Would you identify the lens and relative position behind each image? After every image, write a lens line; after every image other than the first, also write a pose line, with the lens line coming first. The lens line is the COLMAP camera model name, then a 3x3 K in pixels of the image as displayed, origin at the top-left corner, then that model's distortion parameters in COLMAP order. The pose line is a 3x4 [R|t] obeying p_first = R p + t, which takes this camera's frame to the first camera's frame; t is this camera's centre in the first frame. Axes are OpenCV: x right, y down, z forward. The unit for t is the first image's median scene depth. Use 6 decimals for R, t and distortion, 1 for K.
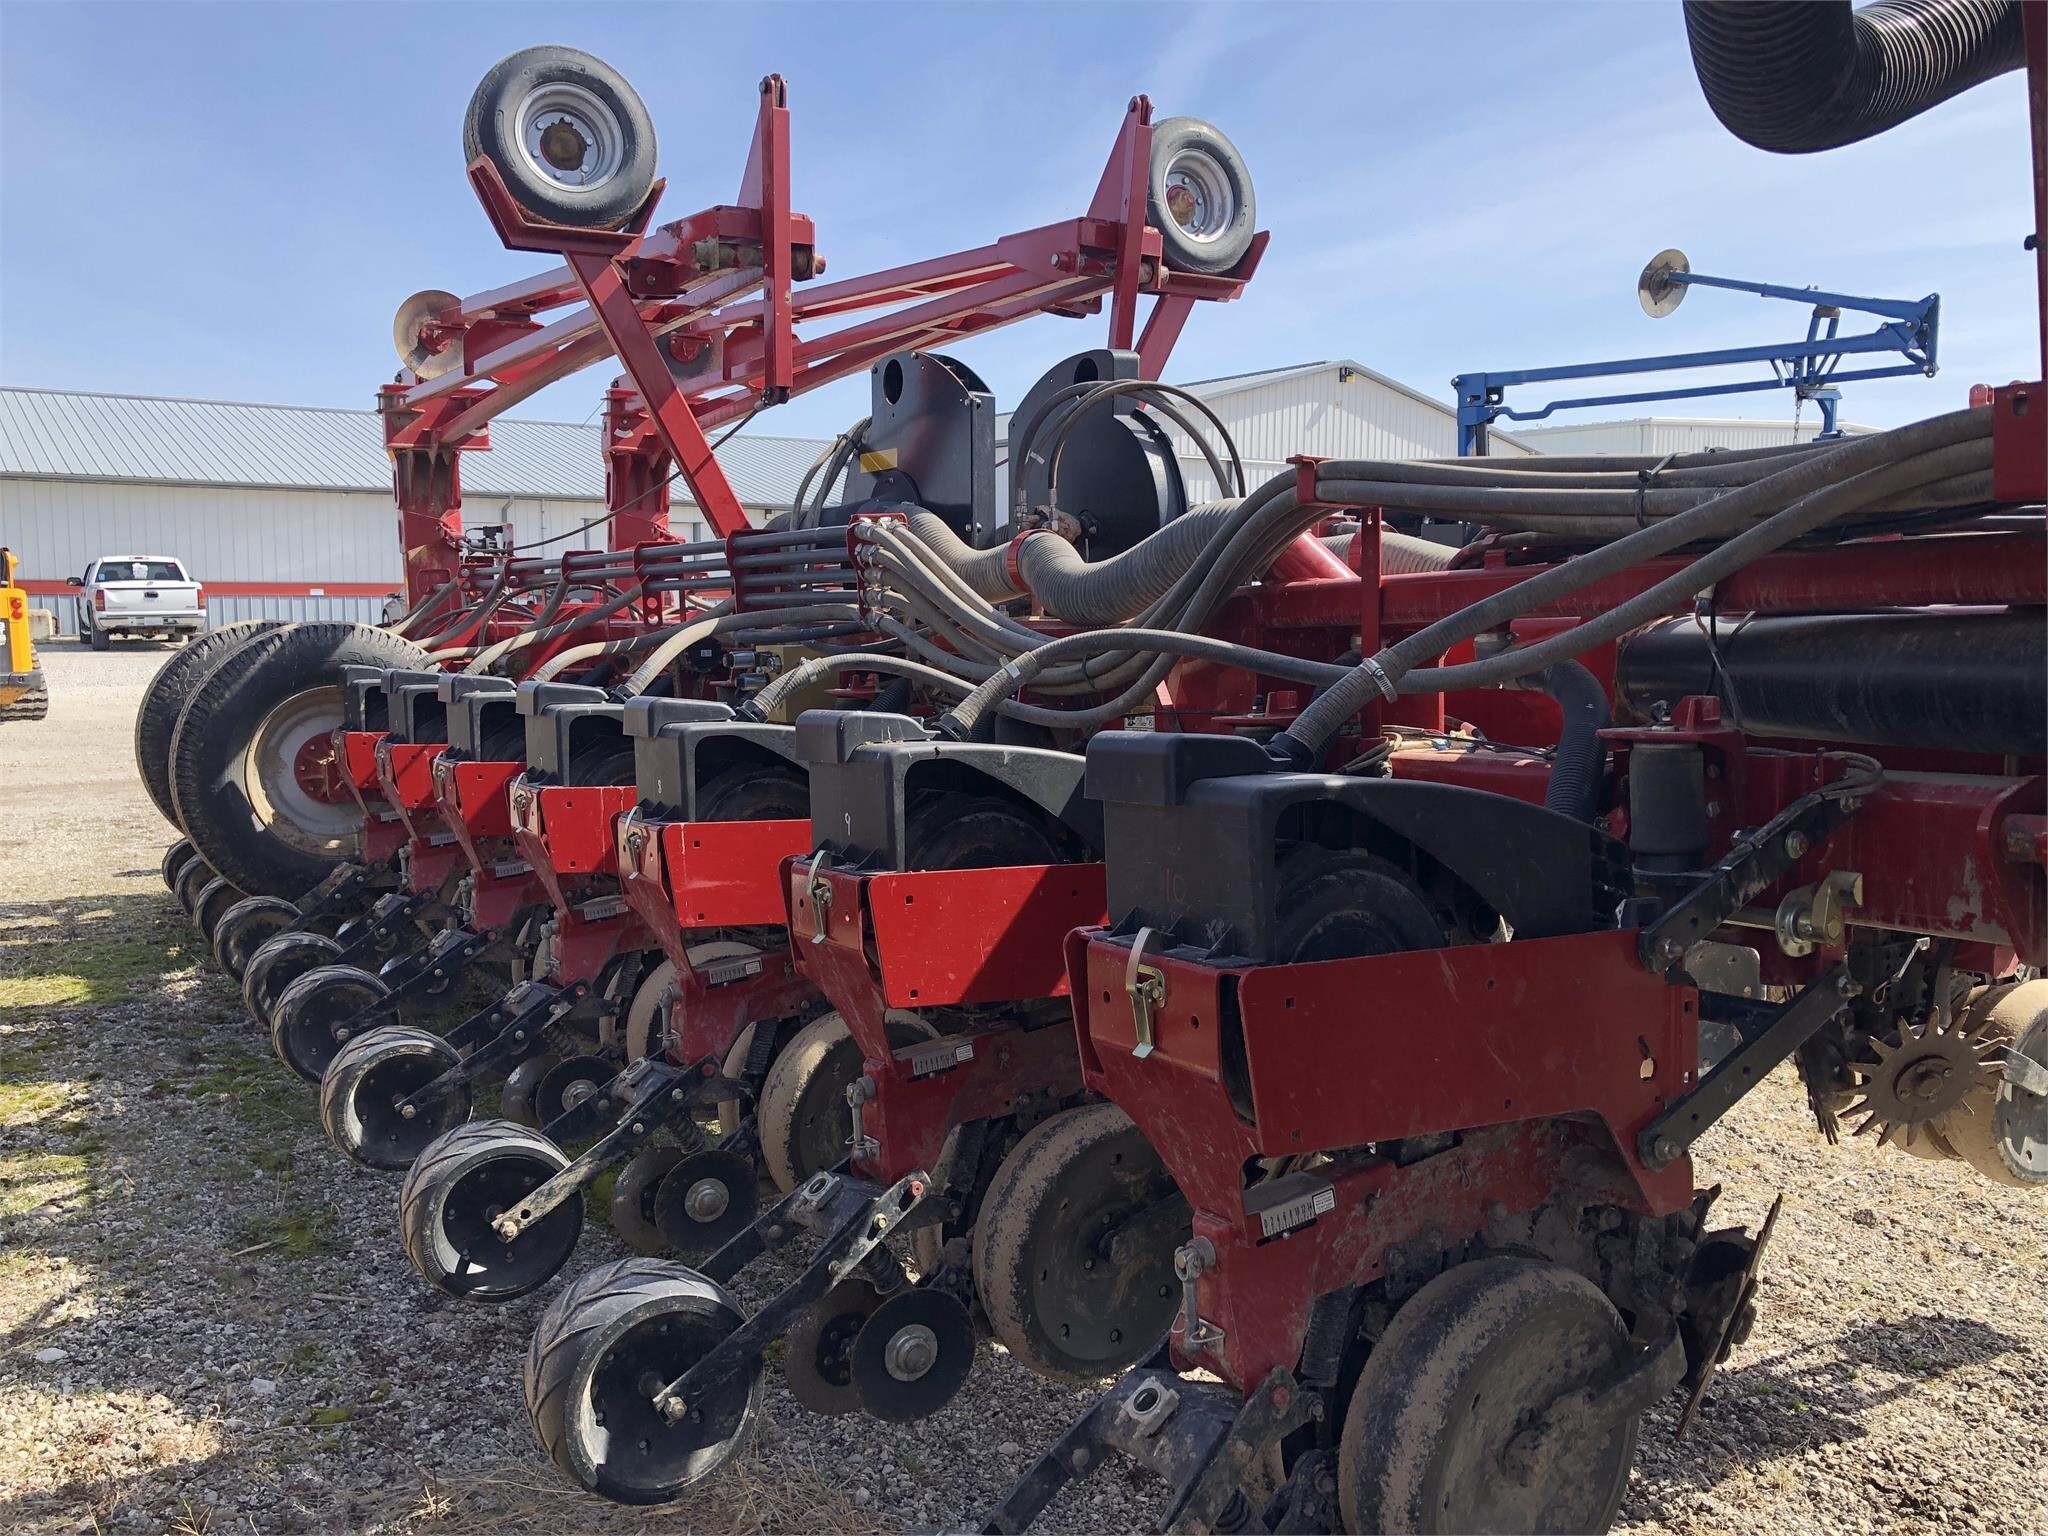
lens RADIAL K [[1695.2, 0, 994.9], [0, 1695.2, 776.6], [0, 0, 1]] dist [0.016922, -0.007402]
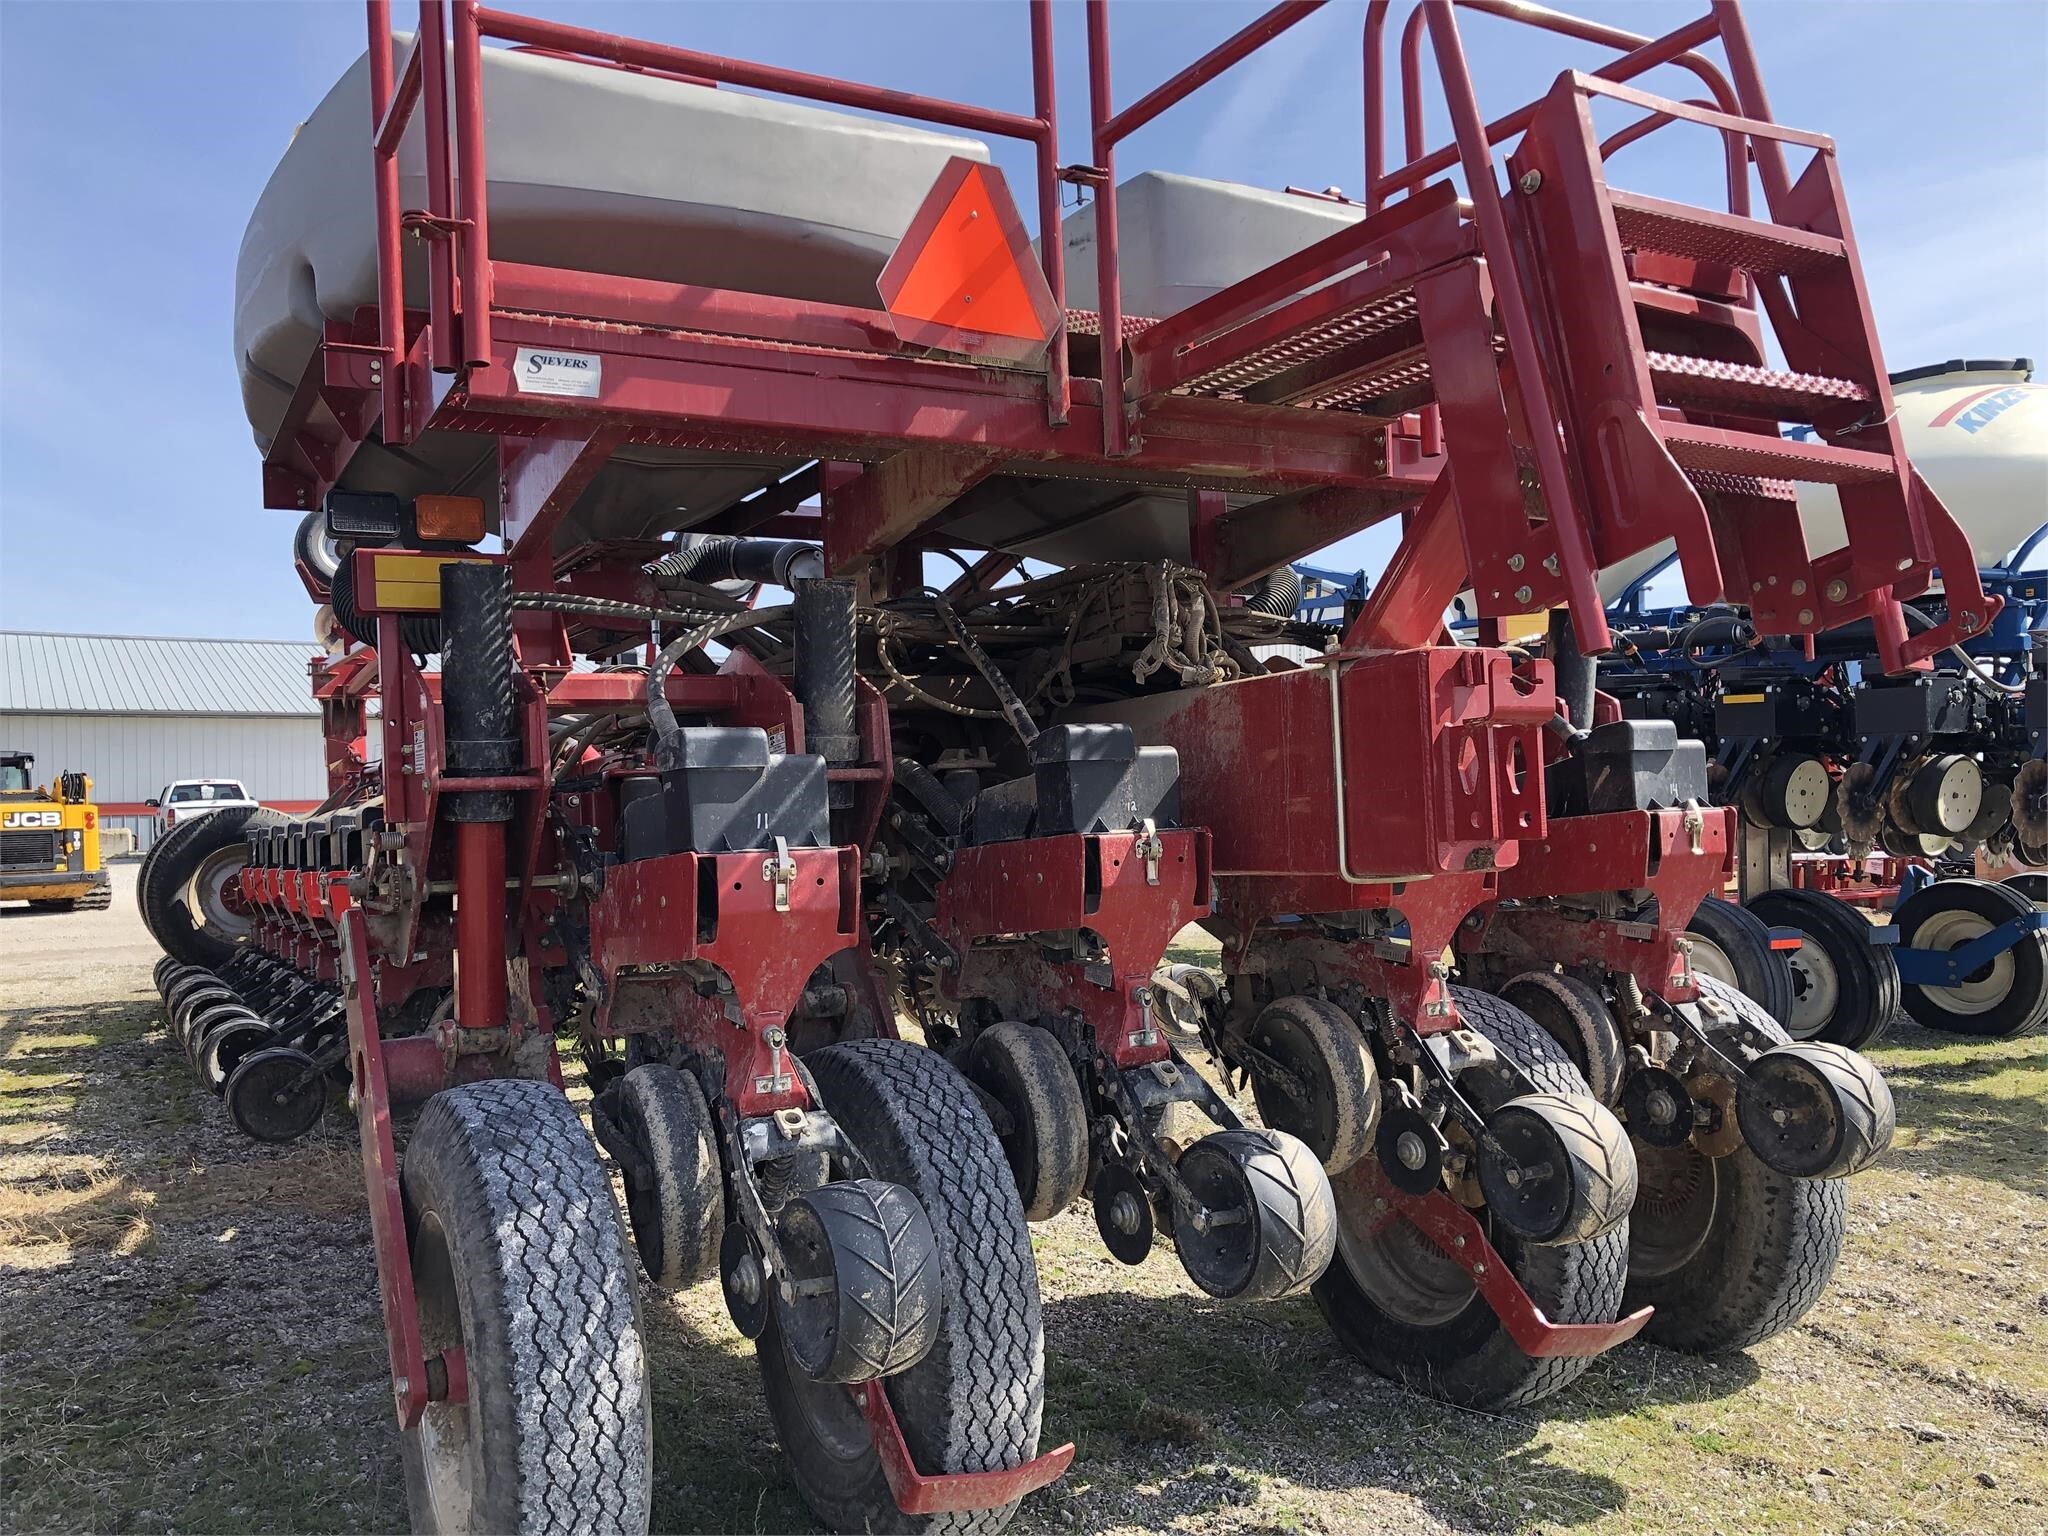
lens RADIAL K [[1763.2, 0, 1024.0], [0, 1763.2, 768.0], [0, 0, 1]] dist [0.027592, 0.004050]
pose [[0.998538, -0.025096, -0.047872, 0.783128], [0.018878, 0.991829, -0.126172, 0.181350], [0.050648, 0.125084, 0.990853, -1.188935]]
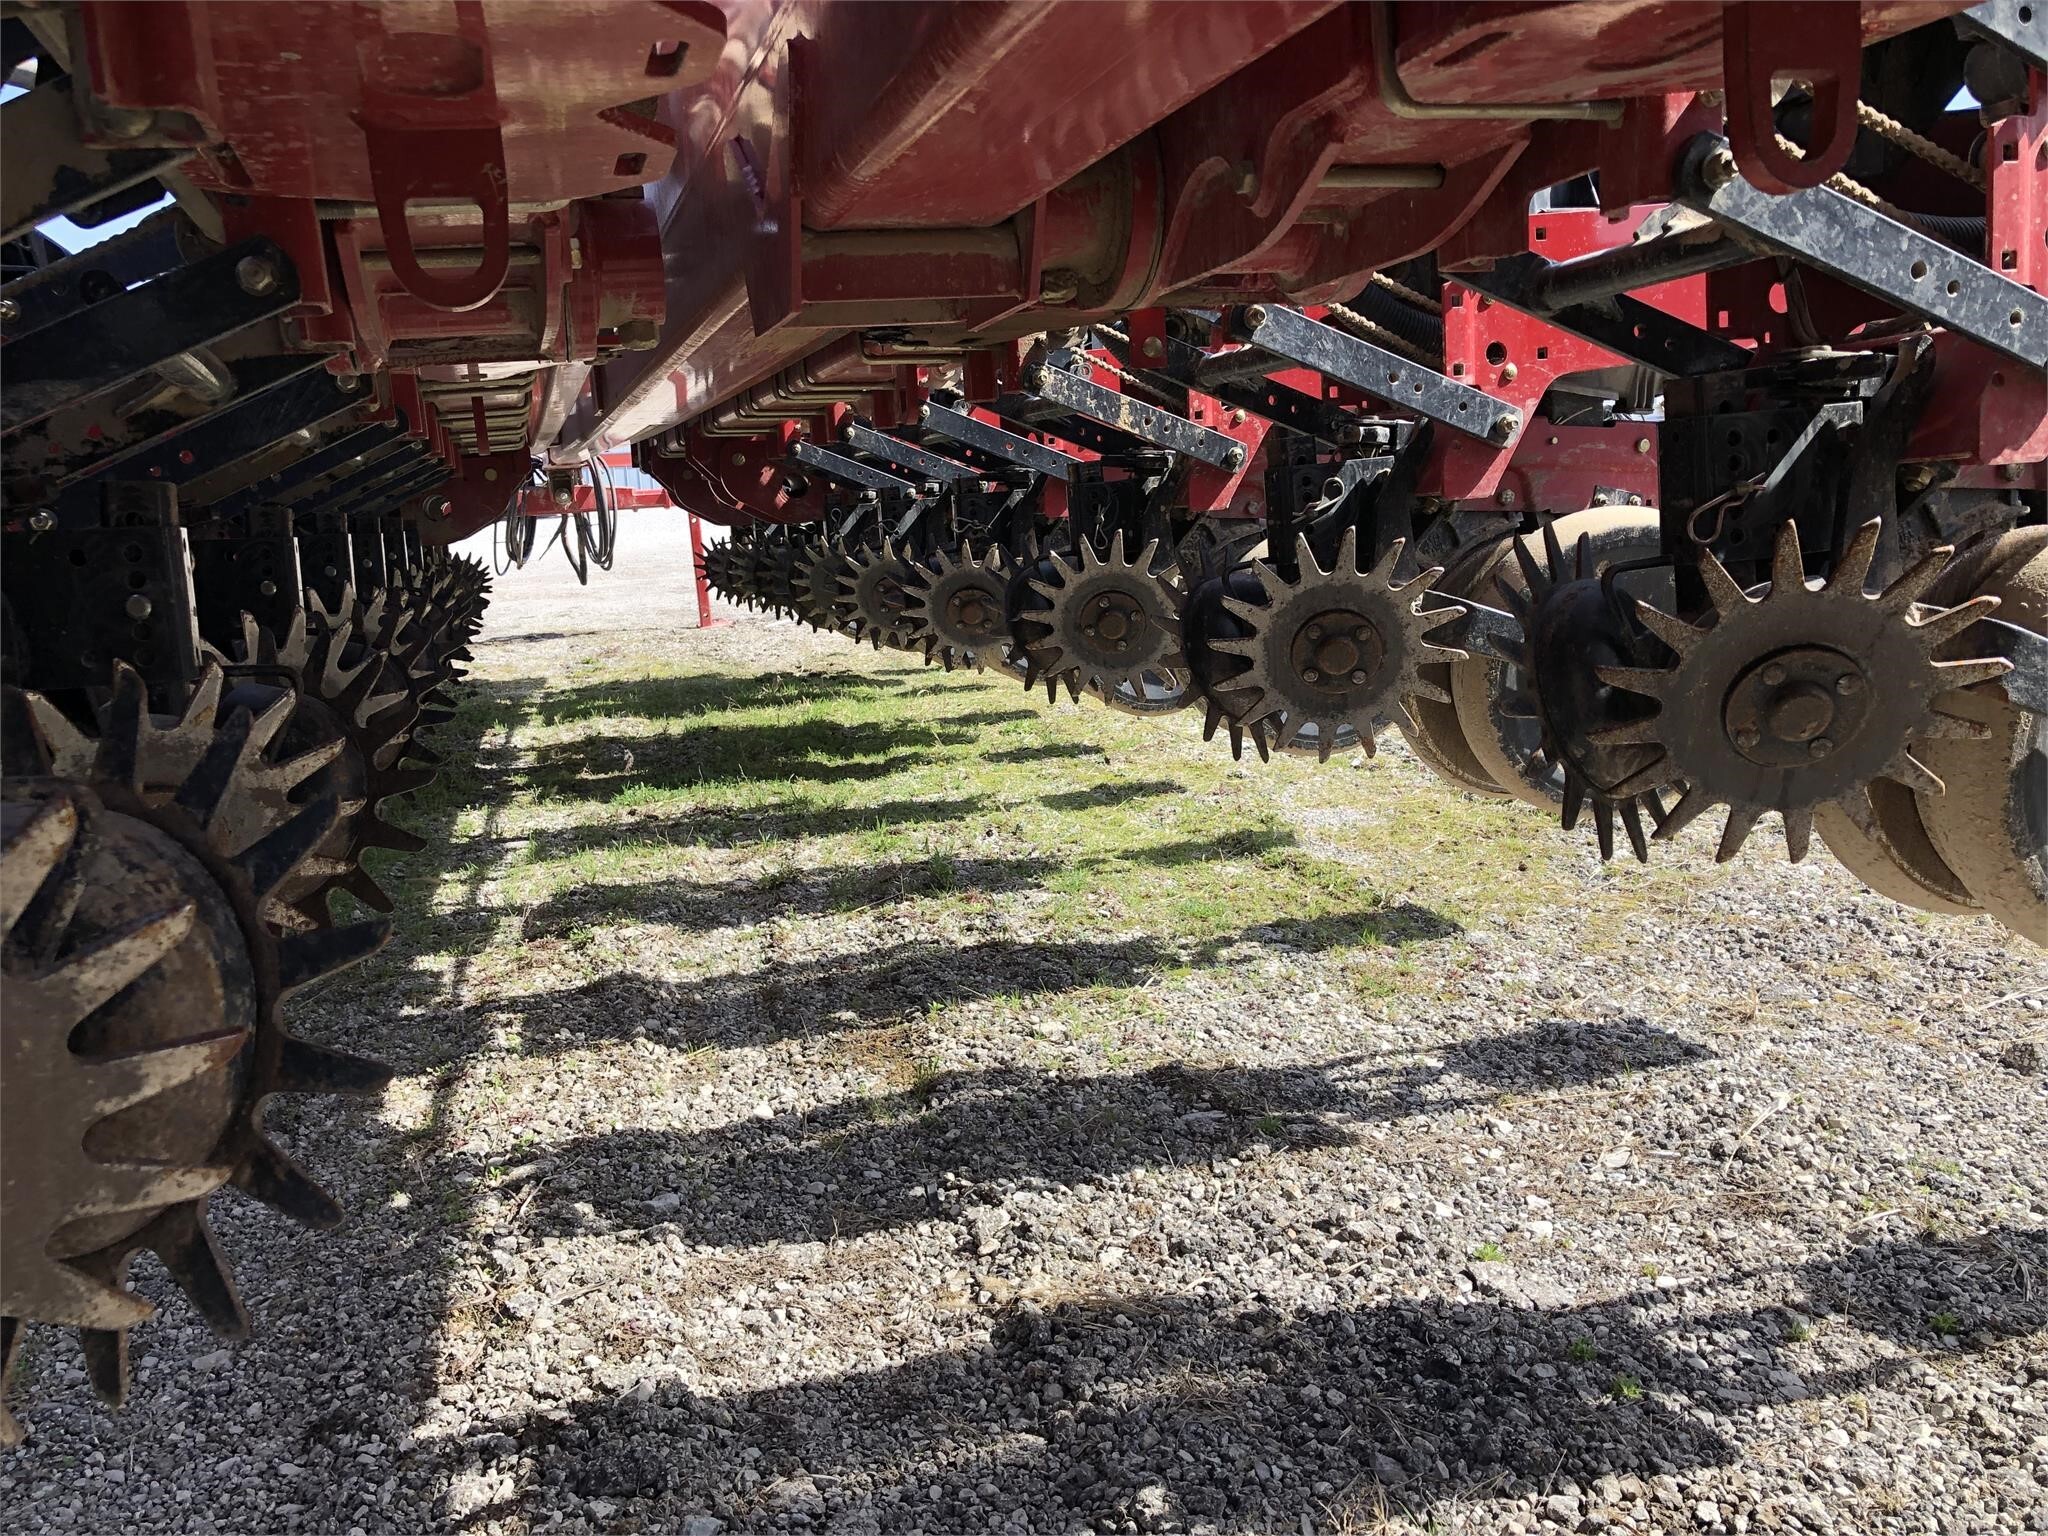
lens RADIAL K [[1676.7, 0, 1015.0], [0, 1676.7, 781.0], [0, 0, 1]] dist [0.028675, -0.012223]
pose [[0.967748, -0.010945, -0.251684, 0.418510], [0.031235, 0.996560, 0.076766, 0.143396], [0.249978, -0.082152, 0.964760, 0.479759]]
